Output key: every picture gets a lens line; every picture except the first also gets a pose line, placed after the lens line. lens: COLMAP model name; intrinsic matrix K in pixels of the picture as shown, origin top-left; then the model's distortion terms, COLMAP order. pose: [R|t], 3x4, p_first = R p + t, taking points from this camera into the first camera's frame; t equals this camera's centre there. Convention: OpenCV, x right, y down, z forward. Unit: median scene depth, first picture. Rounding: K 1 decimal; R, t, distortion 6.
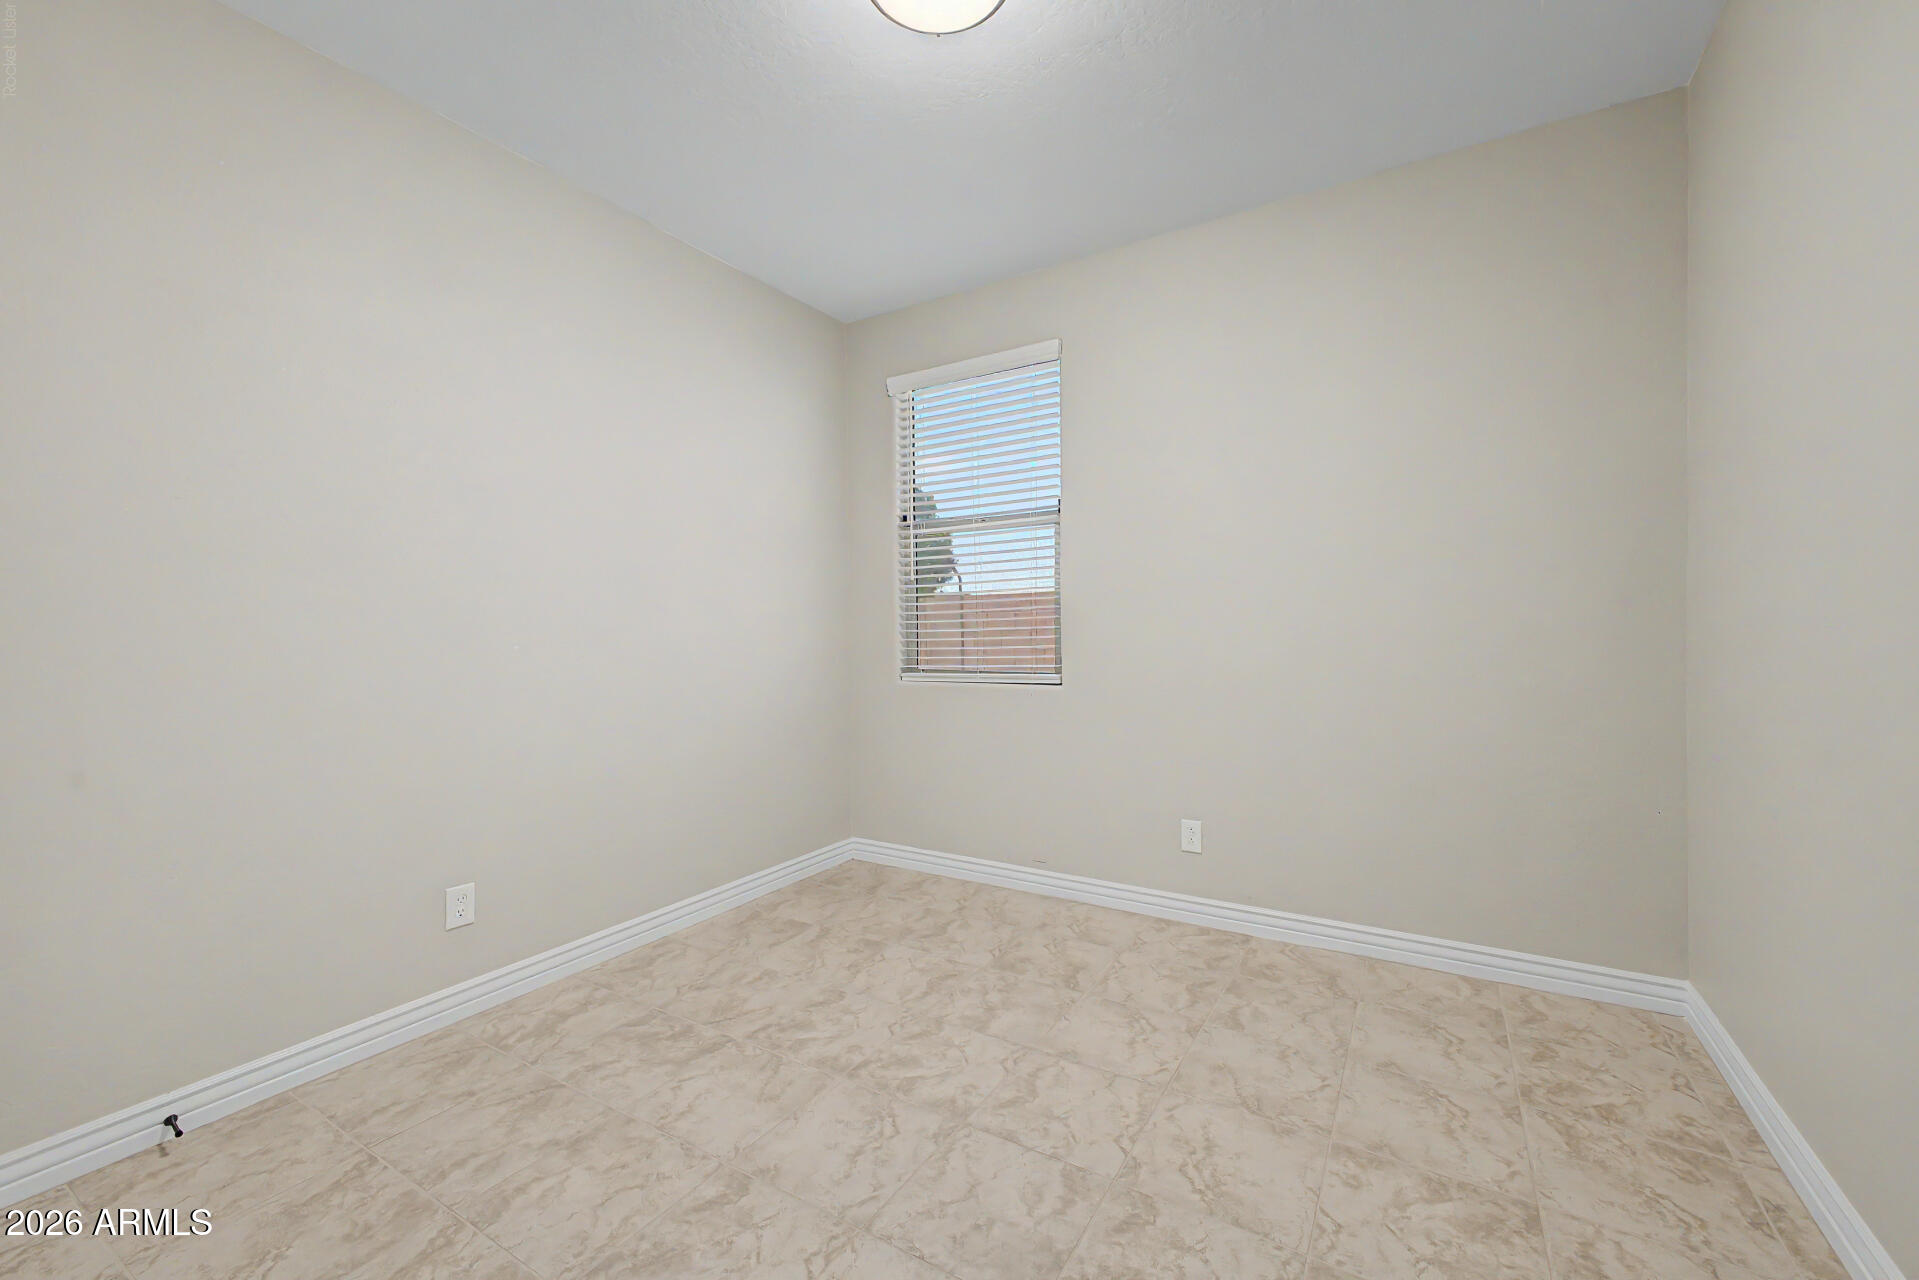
lens RADIAL K [[792.6, 0, 957.8], [0, 792.6, 625.7], [0, 0, 1]] dist [-0.001554, -0.000572]
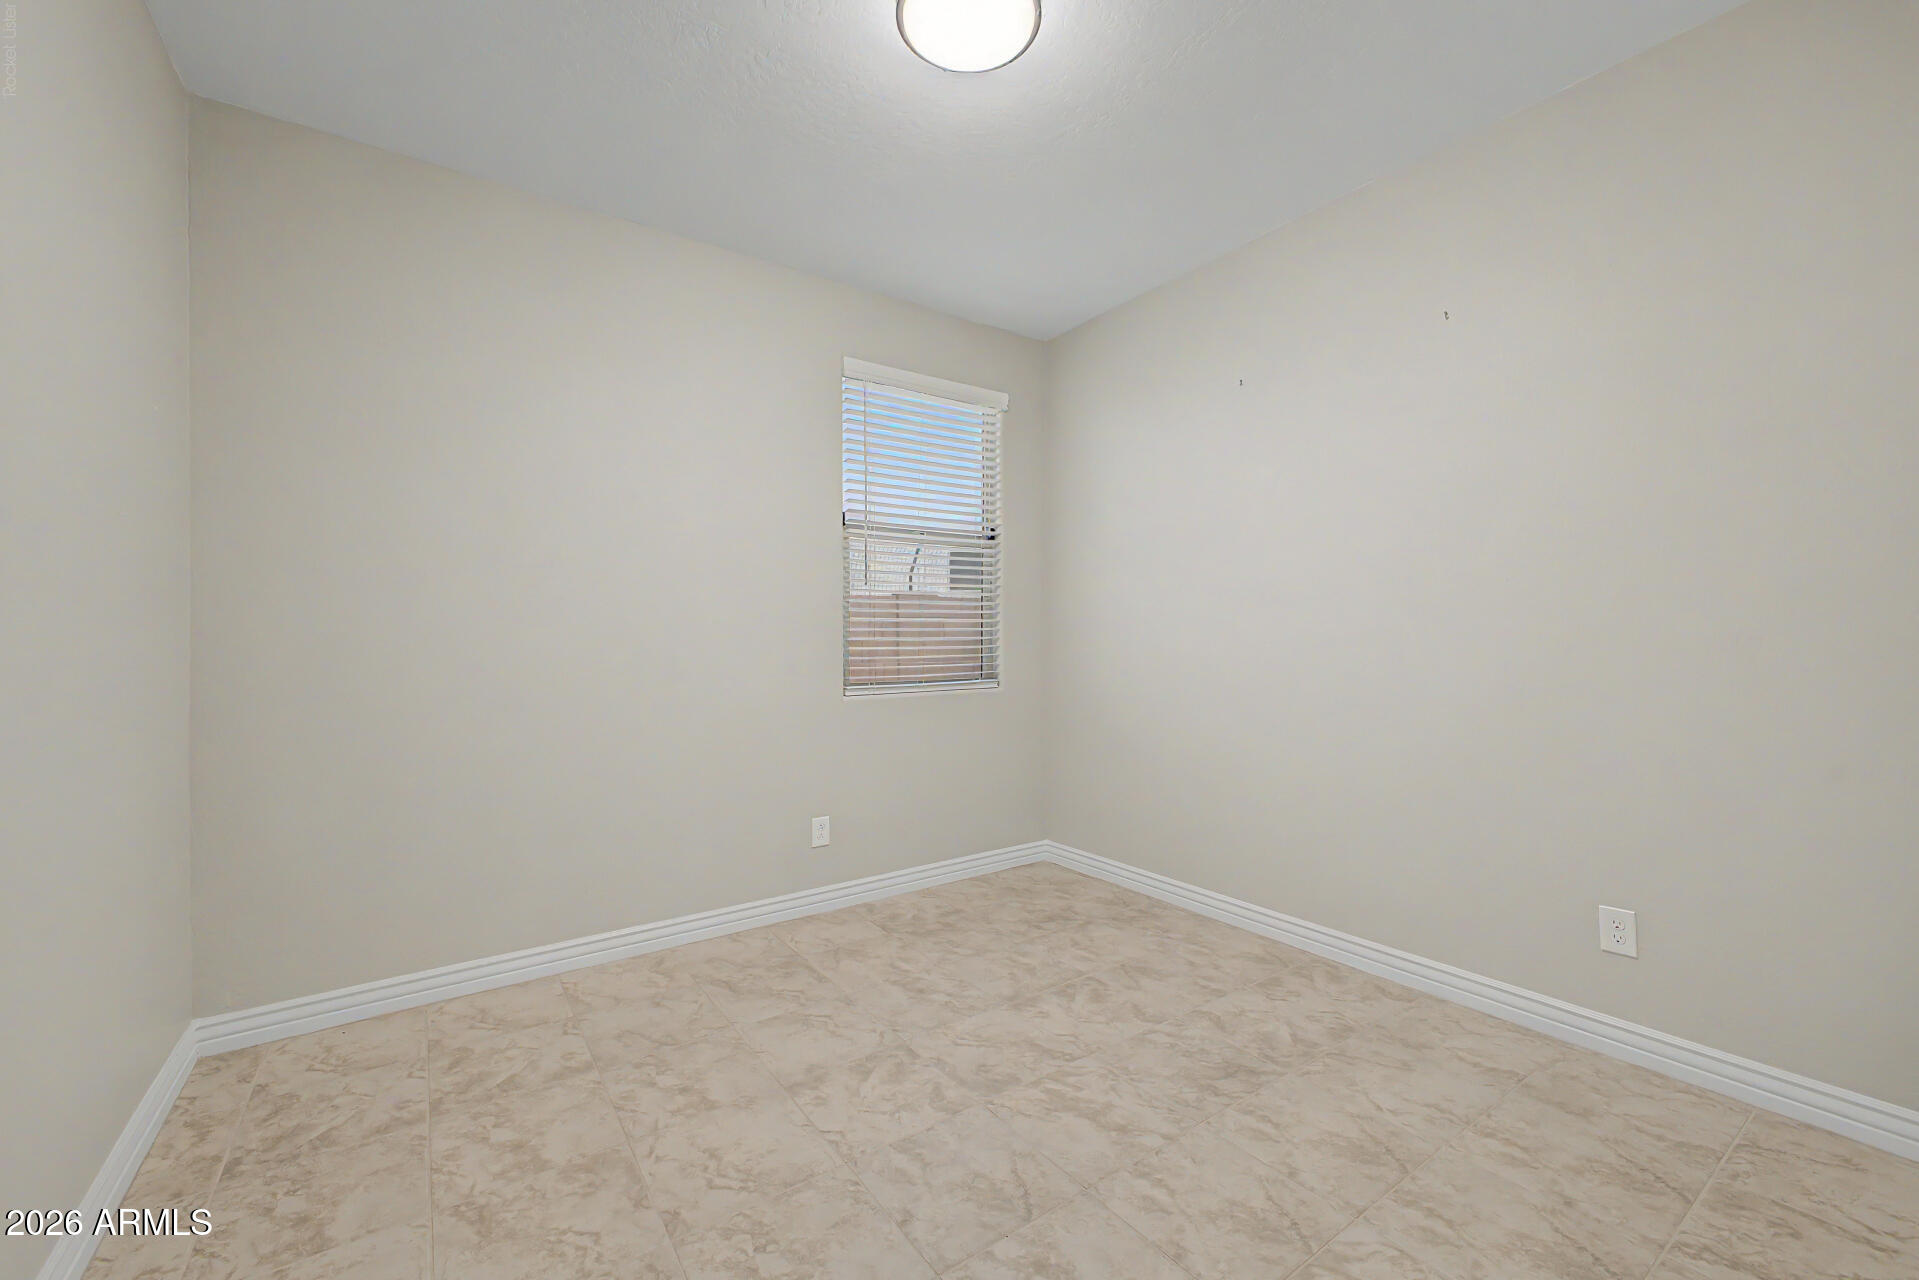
lens RADIAL K [[792.6, 0, 964.8], [0, 792.6, 648.8], [0, 0, 1]] dist [-0.001554, -0.000572]
pose [[0.365648, -0.004771, 0.930741, -0.874135], [0.005416, 0.999981, 0.002998, 0.013411], [-0.930738, 0.003945, 0.365667, 0.558299]]
